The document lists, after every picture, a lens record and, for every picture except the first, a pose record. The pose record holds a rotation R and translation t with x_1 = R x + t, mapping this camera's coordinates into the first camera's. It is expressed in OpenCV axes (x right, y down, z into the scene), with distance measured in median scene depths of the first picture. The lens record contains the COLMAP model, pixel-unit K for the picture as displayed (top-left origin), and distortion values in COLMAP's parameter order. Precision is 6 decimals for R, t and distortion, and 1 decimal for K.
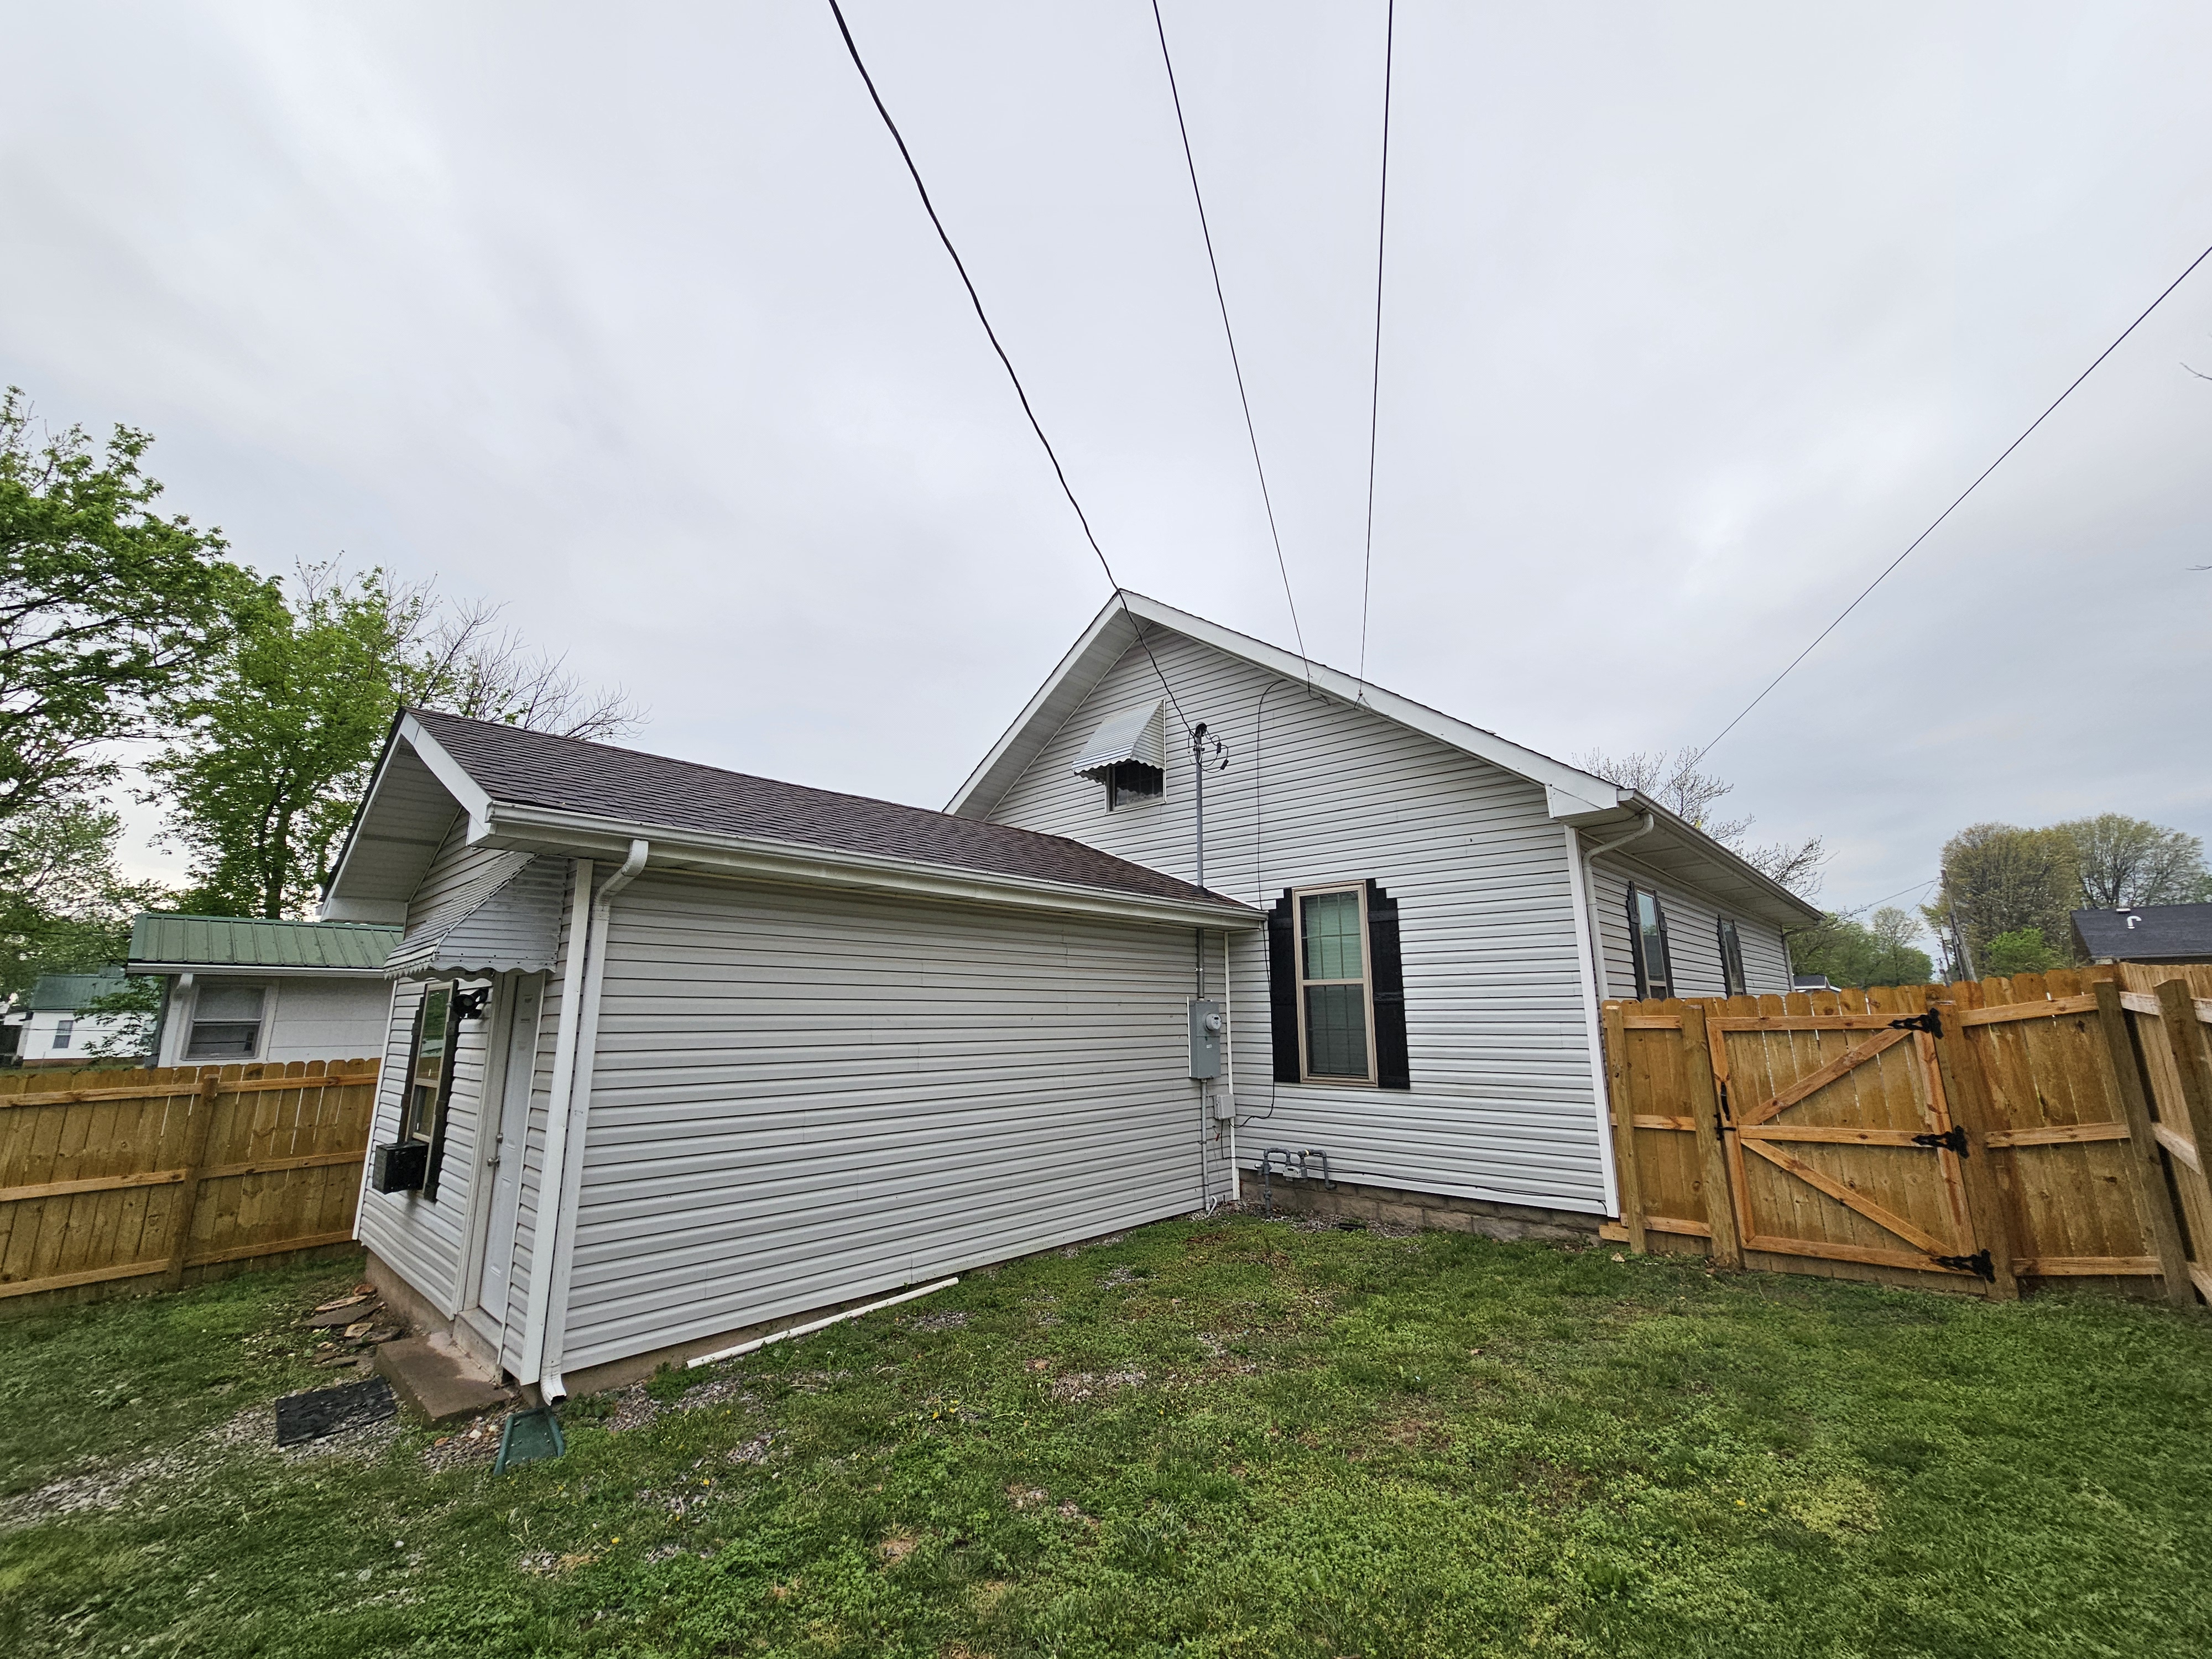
lens RADIAL K [[901.1, 0, 1112.9], [0, 901.1, 817.3], [0, 0, 1]] dist [0.000125, 0.000283]
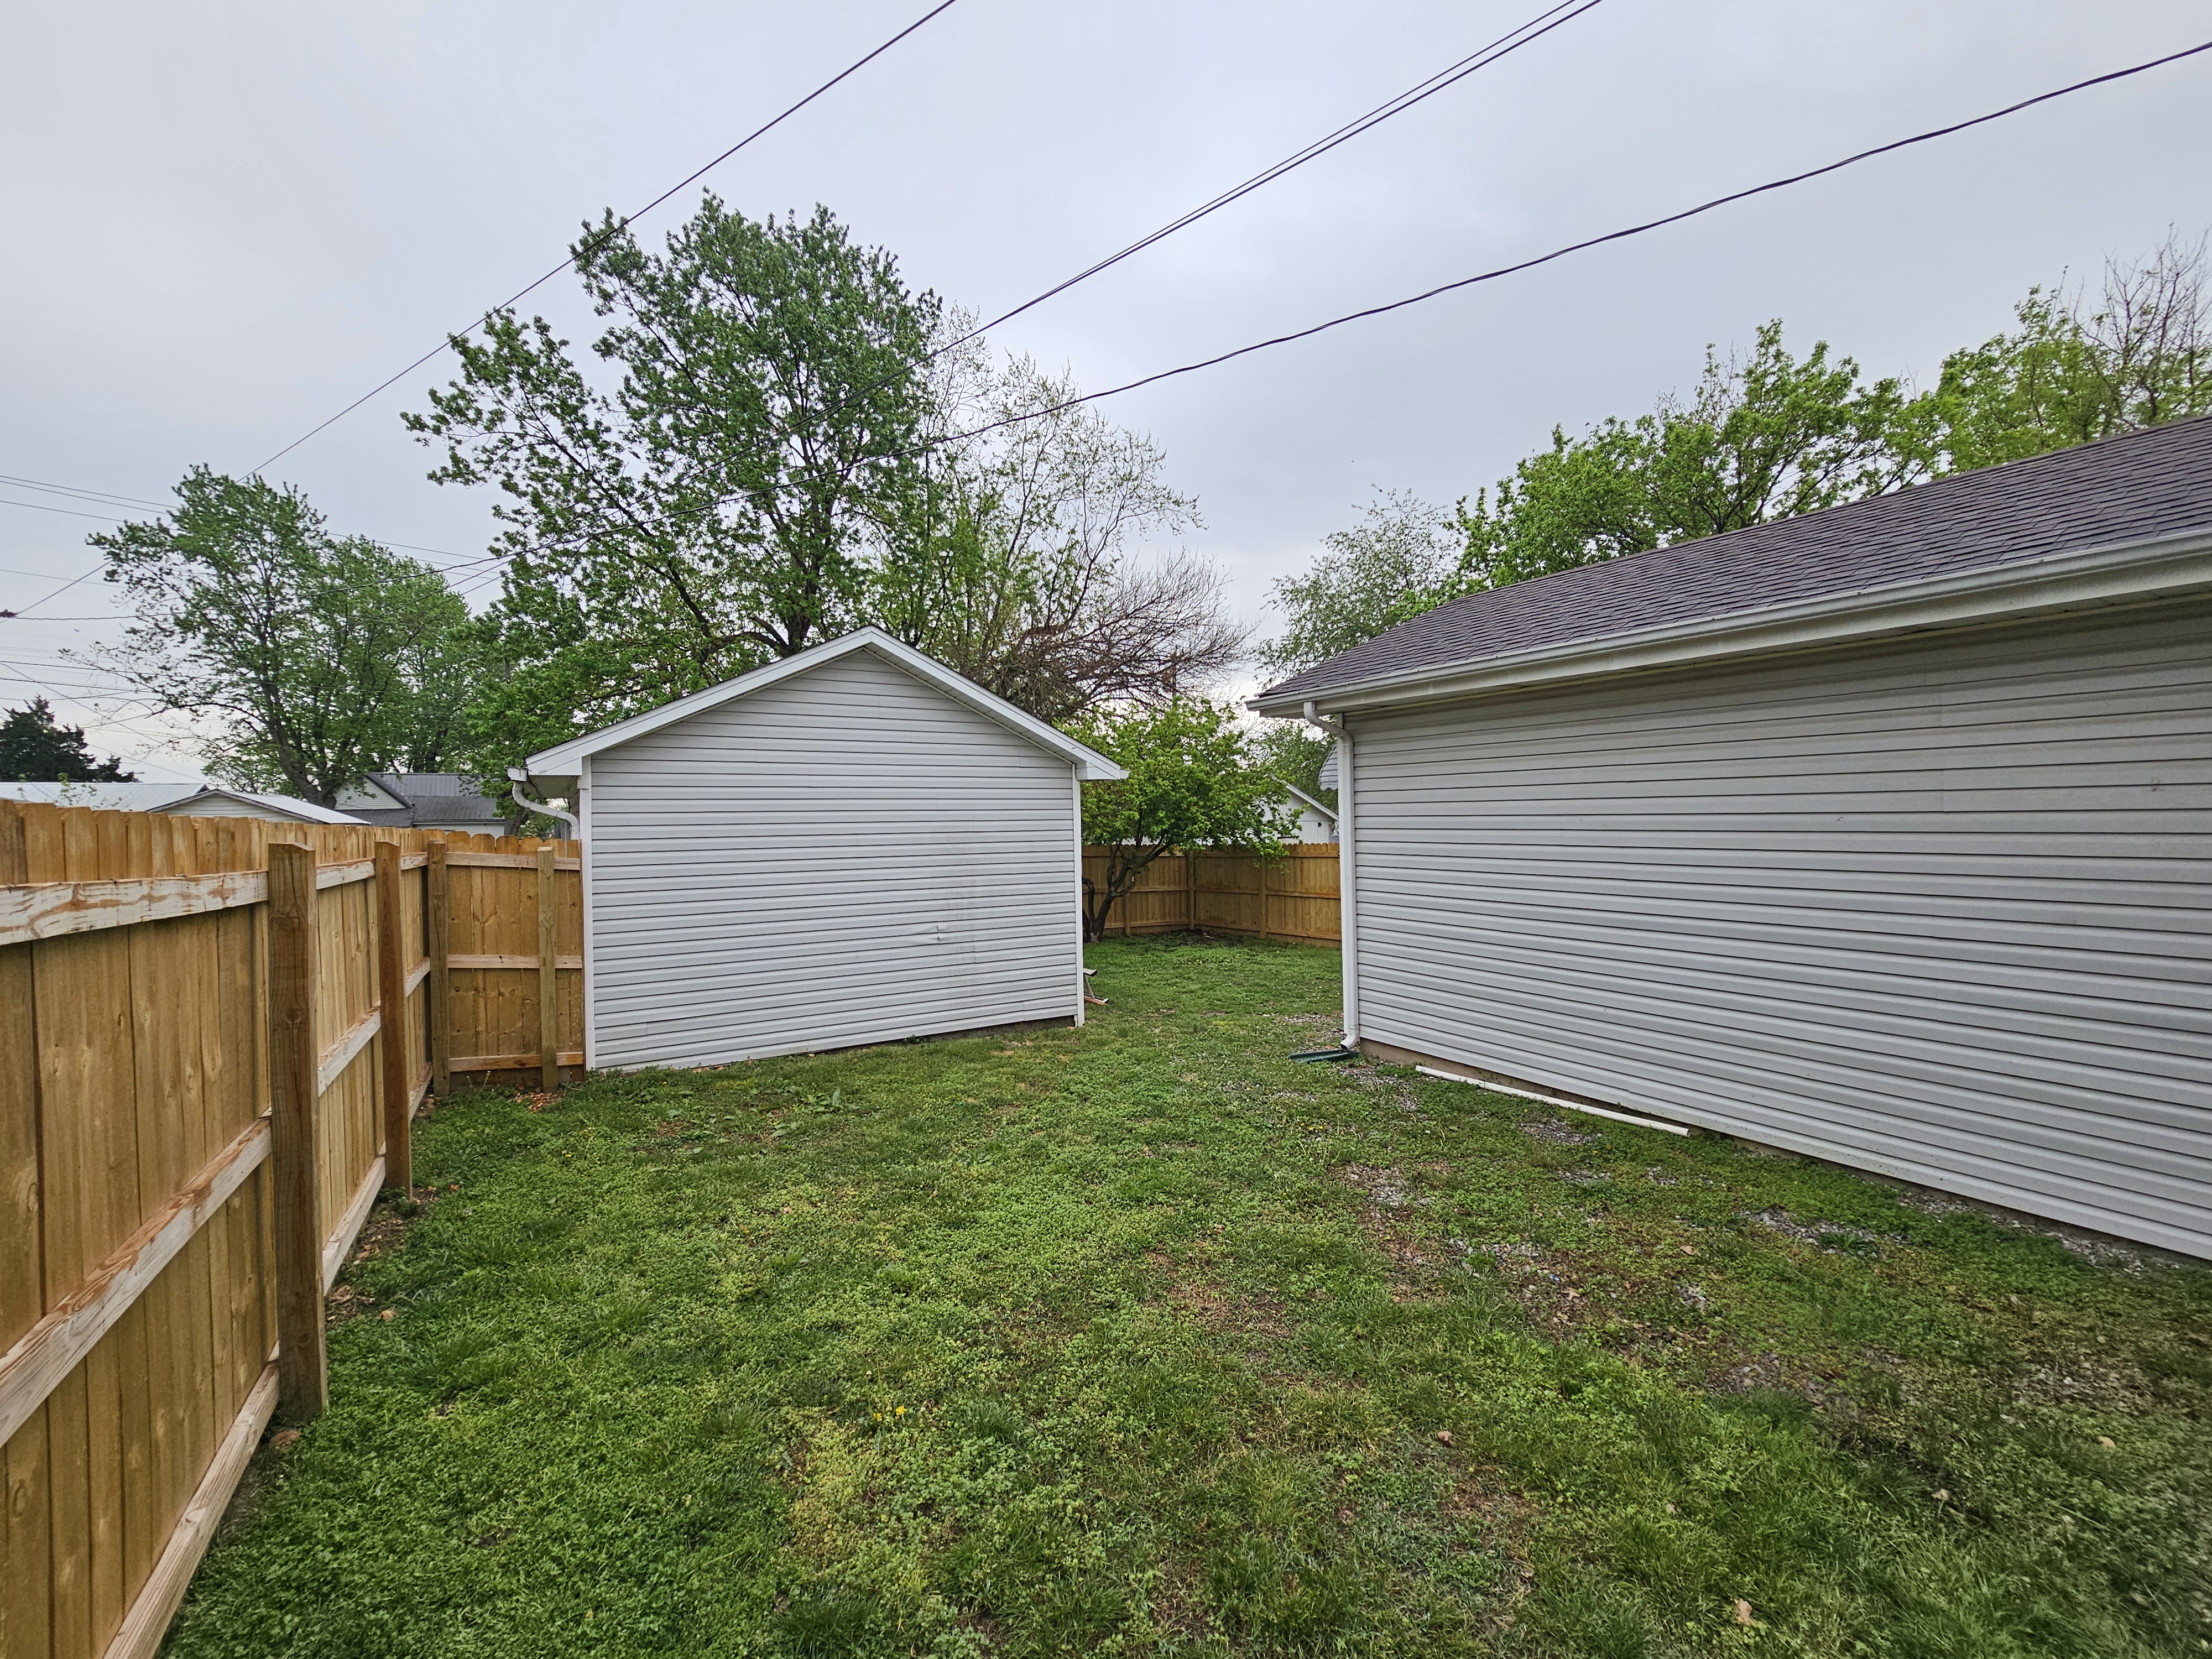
lens RADIAL K [[901.1, 0, 1112.9], [0, 901.1, 817.3], [0, 0, 1]] dist [0.000125, 0.000283]
pose [[-0.269327, 0.015703, -0.962921, 0.629591], [0.229889, 0.972010, -0.048449, 0.132751], [0.935208, -0.234413, -0.265398, 0.674031]]
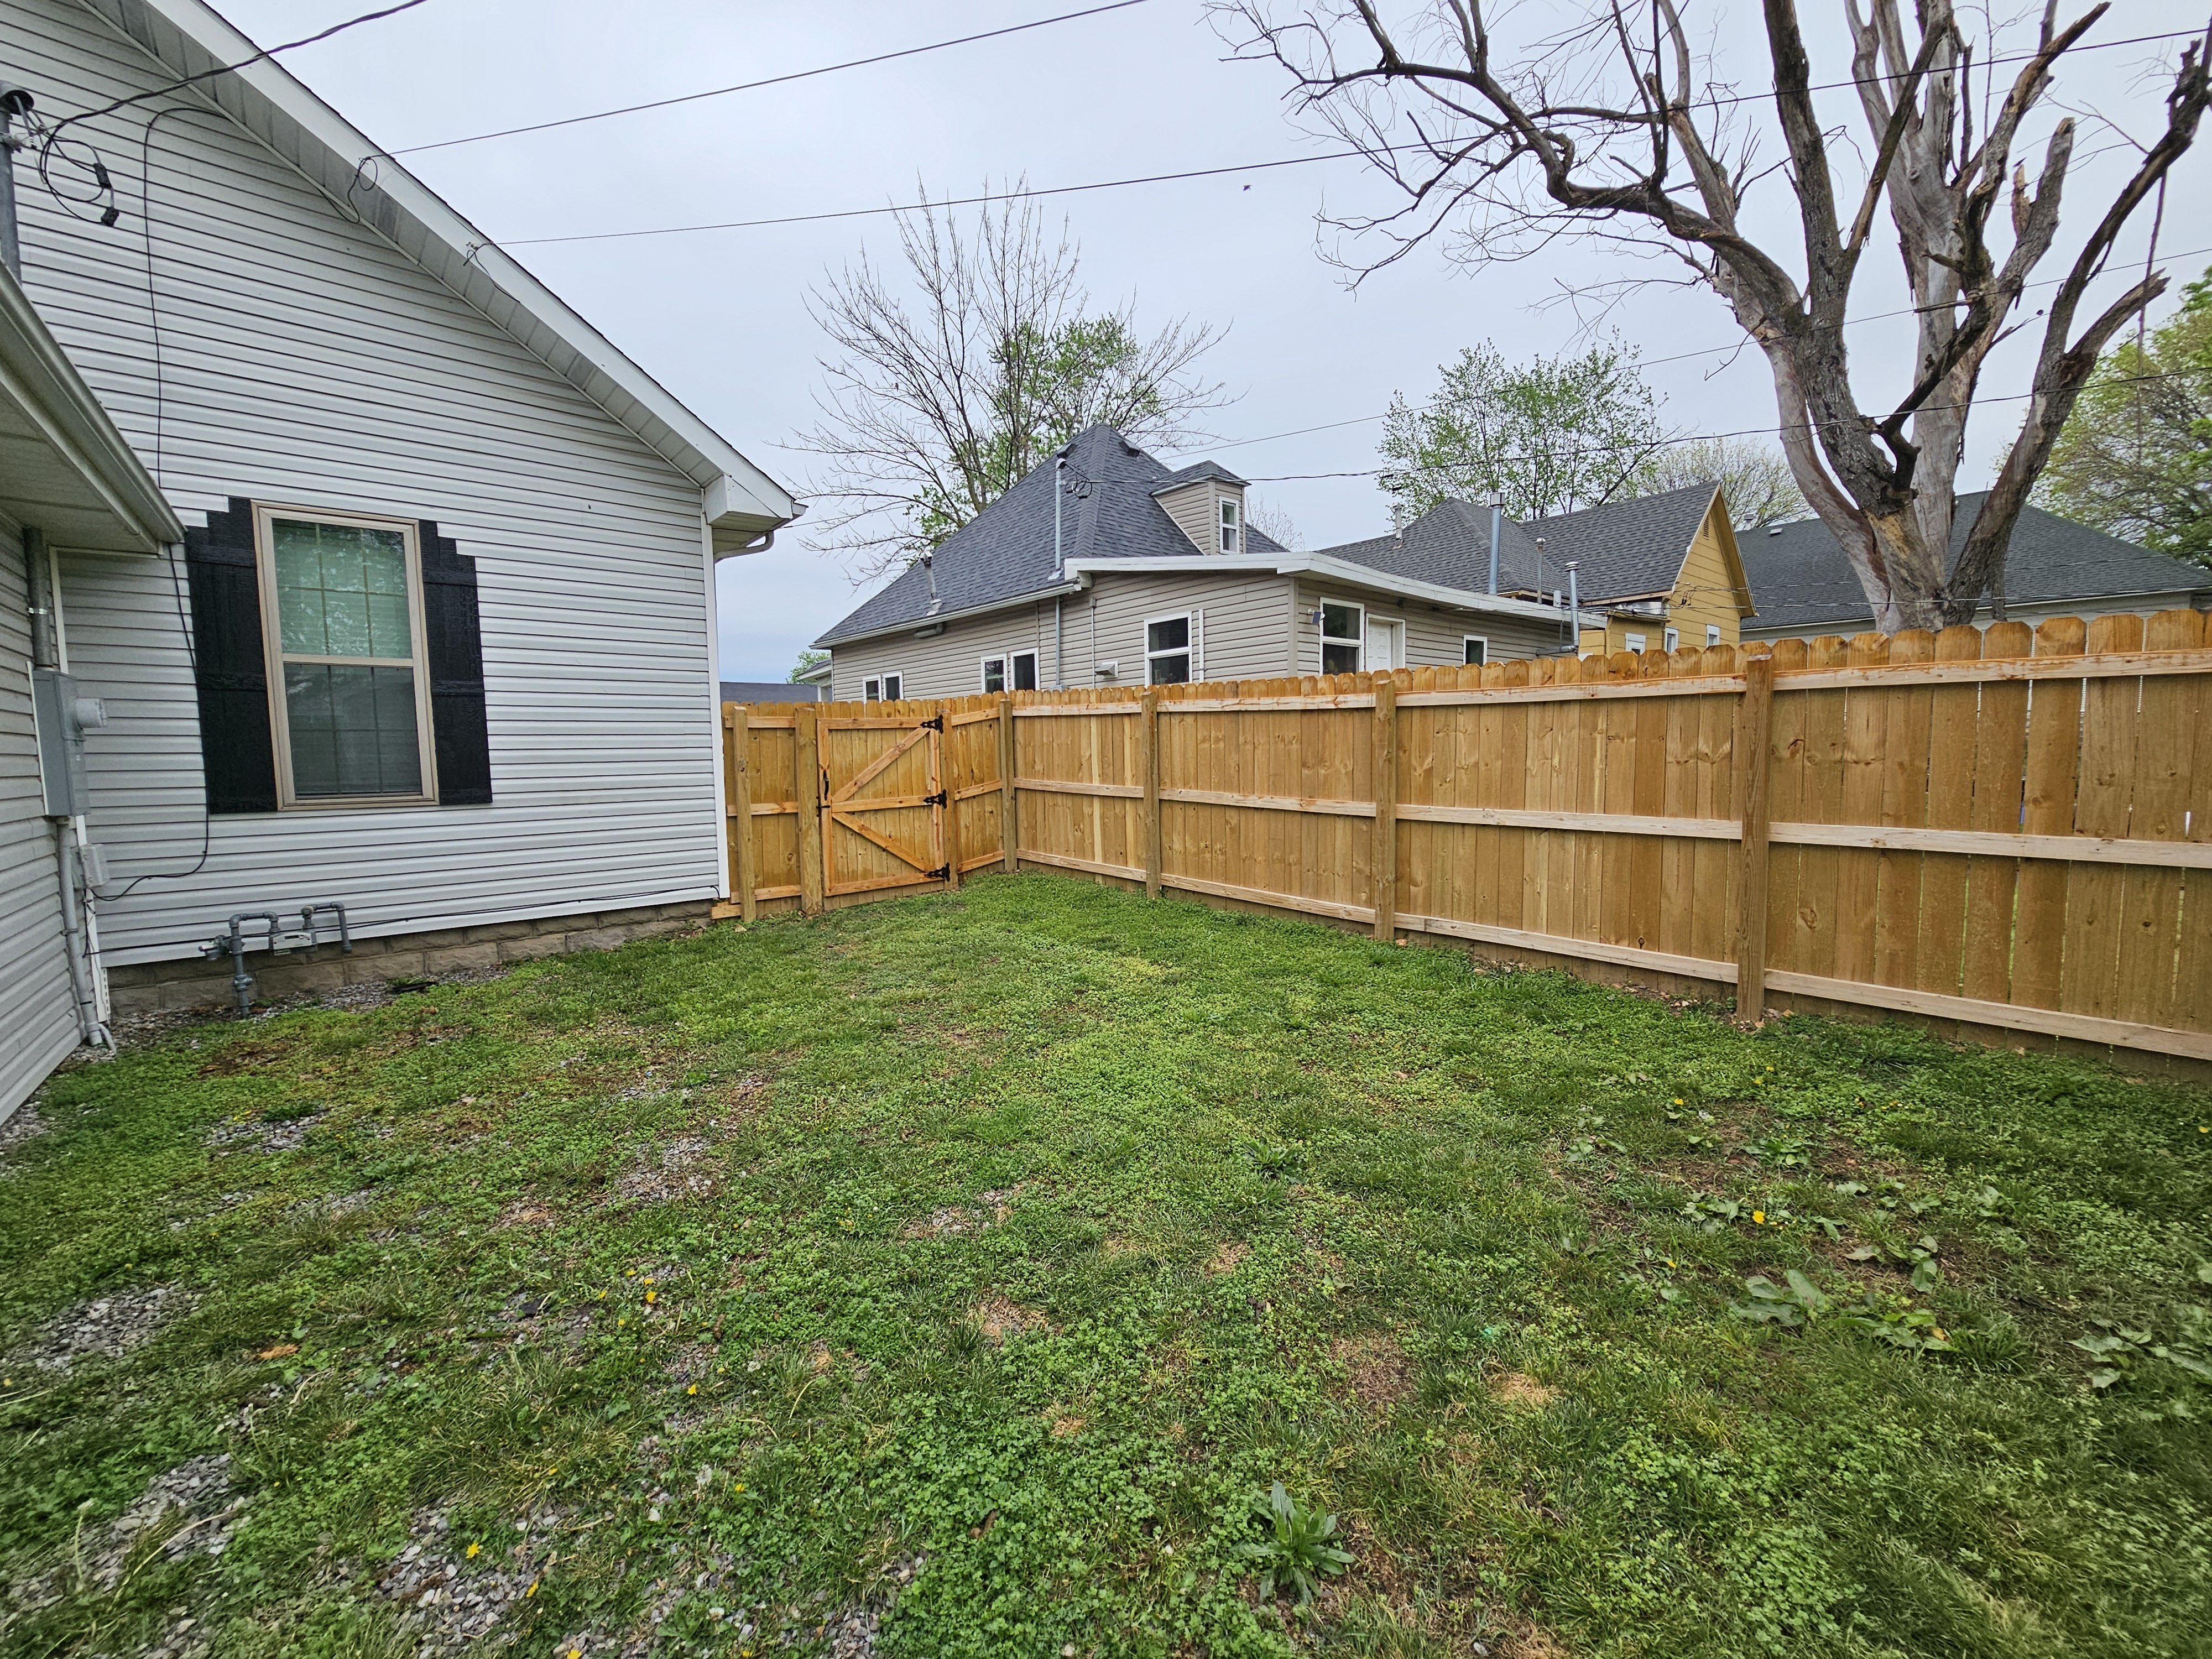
lens RADIAL K [[901.1, 0, 1112.9], [0, 901.1, 817.3], [0, 0, 1]] dist [0.000125, 0.000283]
pose [[0.119844, -0.070145, 0.990312, -0.423834], [-0.197590, 0.975860, 0.093033, 0.143302], [-0.972931, -0.206825, 0.103092, 0.417310]]
